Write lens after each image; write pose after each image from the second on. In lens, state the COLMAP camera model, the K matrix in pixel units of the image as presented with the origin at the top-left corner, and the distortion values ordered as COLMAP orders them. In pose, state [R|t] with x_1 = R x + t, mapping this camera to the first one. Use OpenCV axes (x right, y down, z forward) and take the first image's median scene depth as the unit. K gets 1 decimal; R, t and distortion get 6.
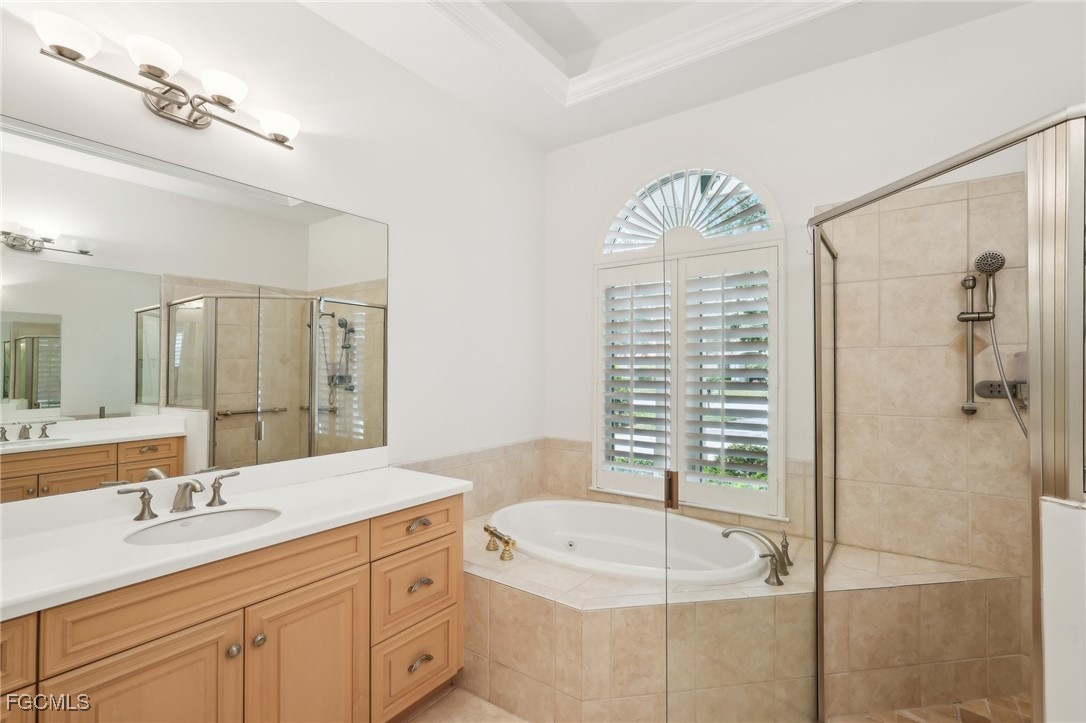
lens RADIAL K [[496.2, 0, 544.2], [0, 496.2, 362.2], [0, 0, 1]] dist [-0.005728, 0.002414]
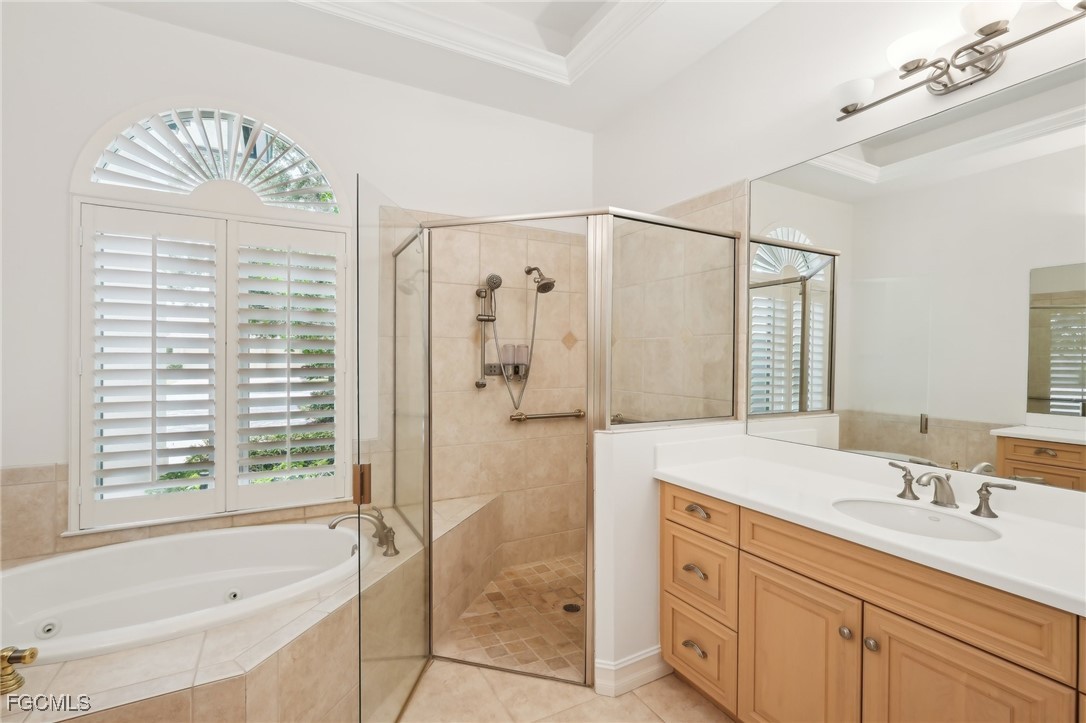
lens RADIAL K [[496.2, 0, 543.6], [0, 496.2, 364.2], [0, 0, 1]] dist [-0.005728, 0.002414]
pose [[0.436383, -0.012995, 0.899667, -0.328891], [-0.018966, 0.999541, 0.023638, 0.002541], [-0.899561, -0.027378, 0.435936, 0.226978]]
